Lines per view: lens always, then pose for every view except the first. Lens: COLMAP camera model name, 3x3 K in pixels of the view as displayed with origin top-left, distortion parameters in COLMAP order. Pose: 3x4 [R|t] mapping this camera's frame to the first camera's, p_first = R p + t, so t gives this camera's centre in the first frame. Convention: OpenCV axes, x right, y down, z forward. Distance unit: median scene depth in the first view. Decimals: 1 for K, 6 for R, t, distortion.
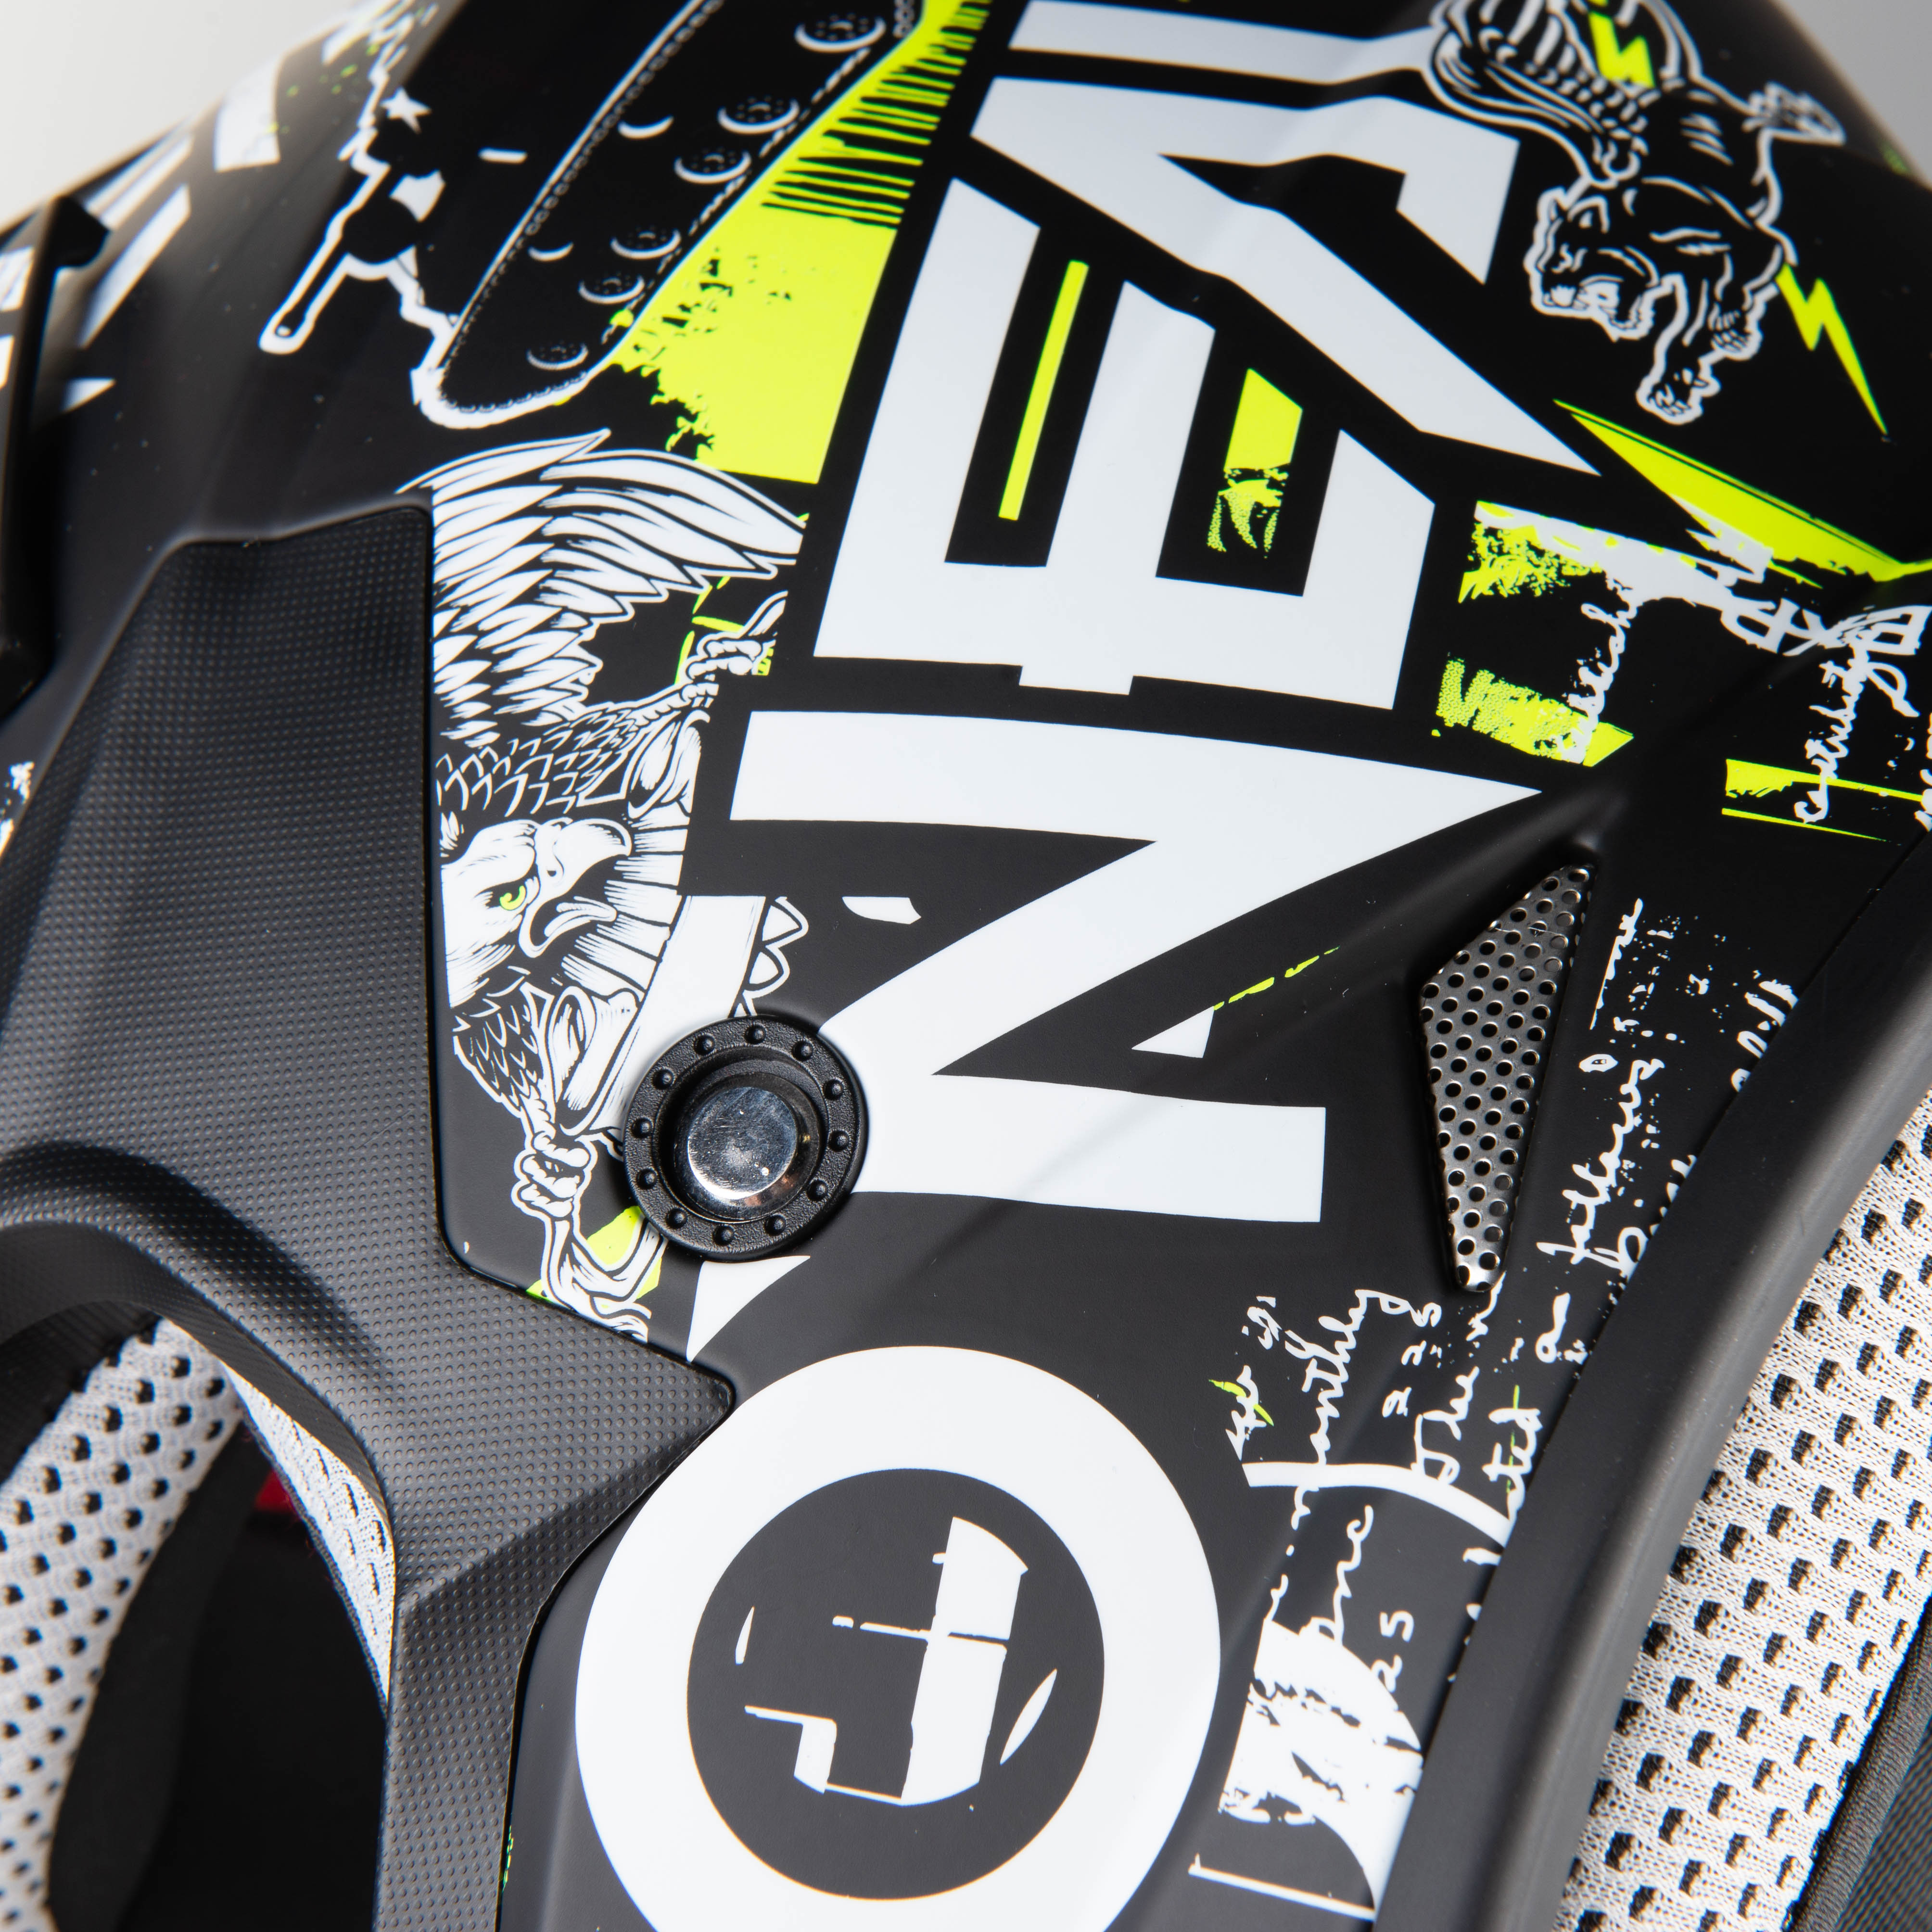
lens RADIAL K [[5689.5, 0, 1116.9], [0, 5689.5, 848.4], [0, 0, 1]] dist [0.047677, 0.978747]
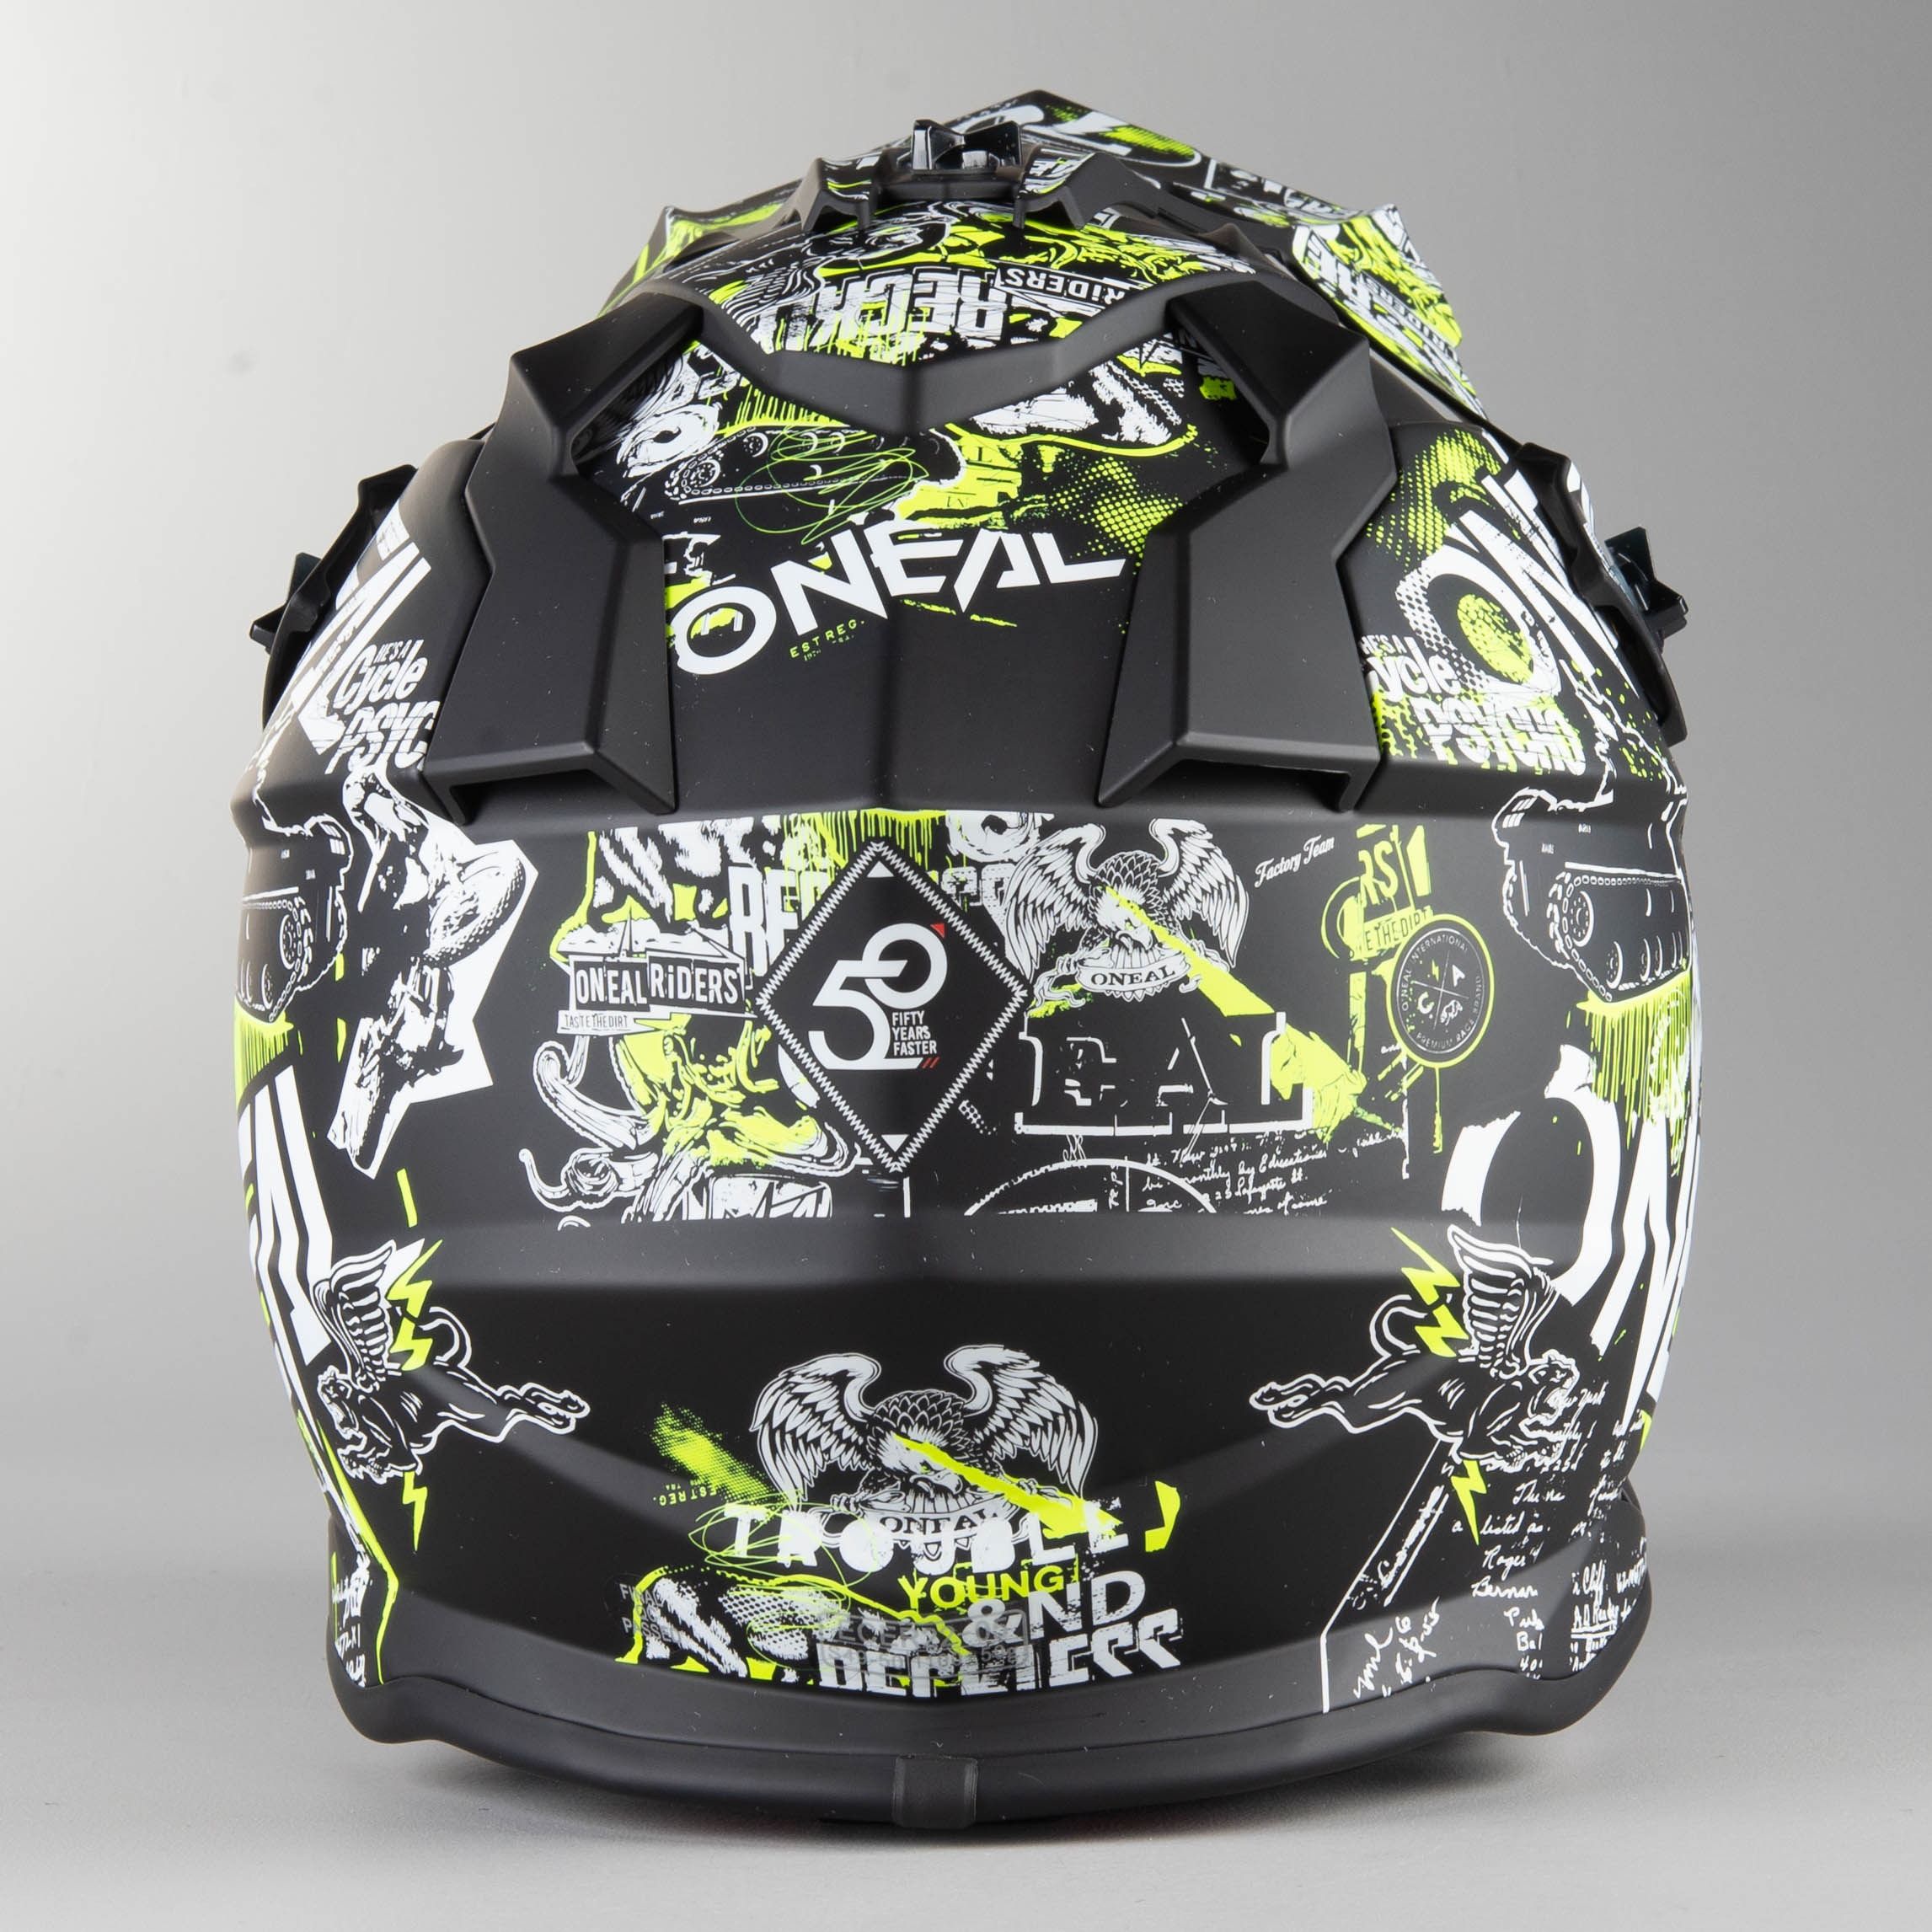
lens RADIAL K [[6505.9, 0, 966.0], [0, 6505.9, 966.0], [0, 0, 1]] dist [-0.074489, -1.844594]
pose [[0.246764, 0.896148, -0.368817, 0.897340], [0.532049, 0.192811, 0.824468, -2.020063], [0.809957, -0.399678, -0.429217, 2.362516]]
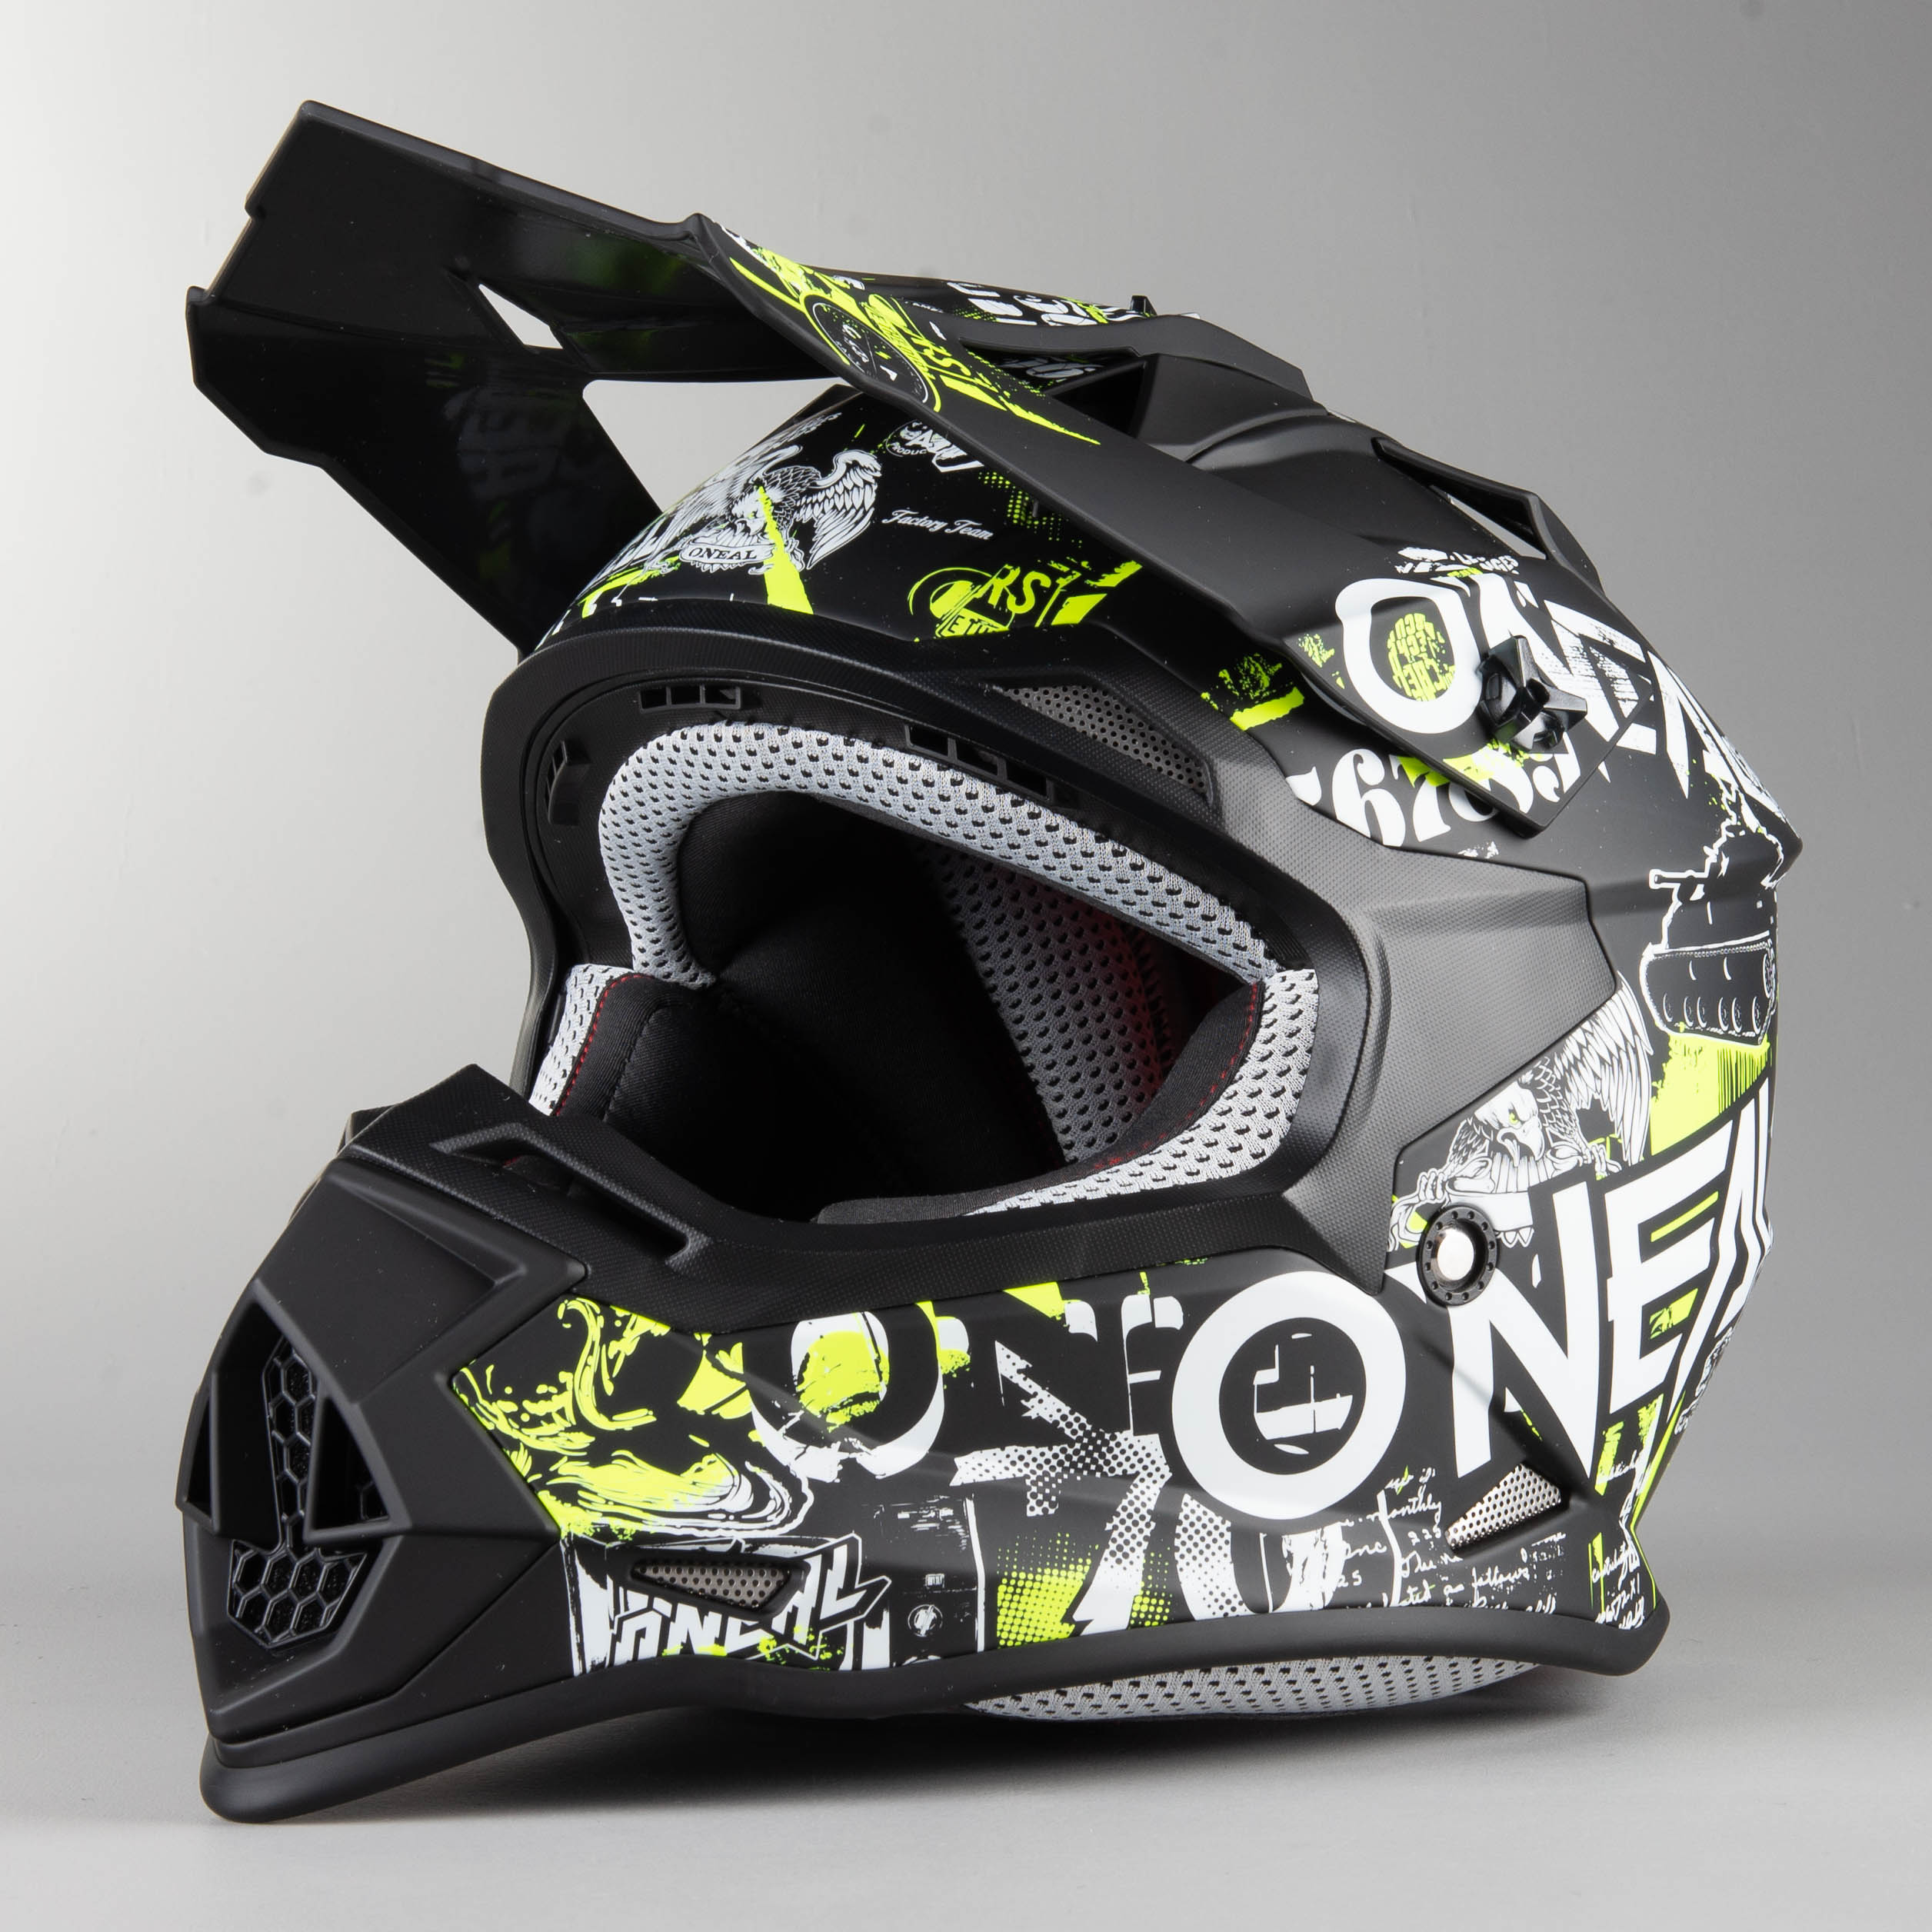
lens RADIAL K [[6639.3, 0, 966.0], [0, 6639.3, 966.0], [0, 0, 1]] dist [-0.046898, 1.325579]
pose [[0.098870, 0.880732, 0.463181, -1.484515], [-0.936514, 0.239708, -0.255895, 0.927695], [-0.336403, -0.408475, 0.848517, -1.284857]]
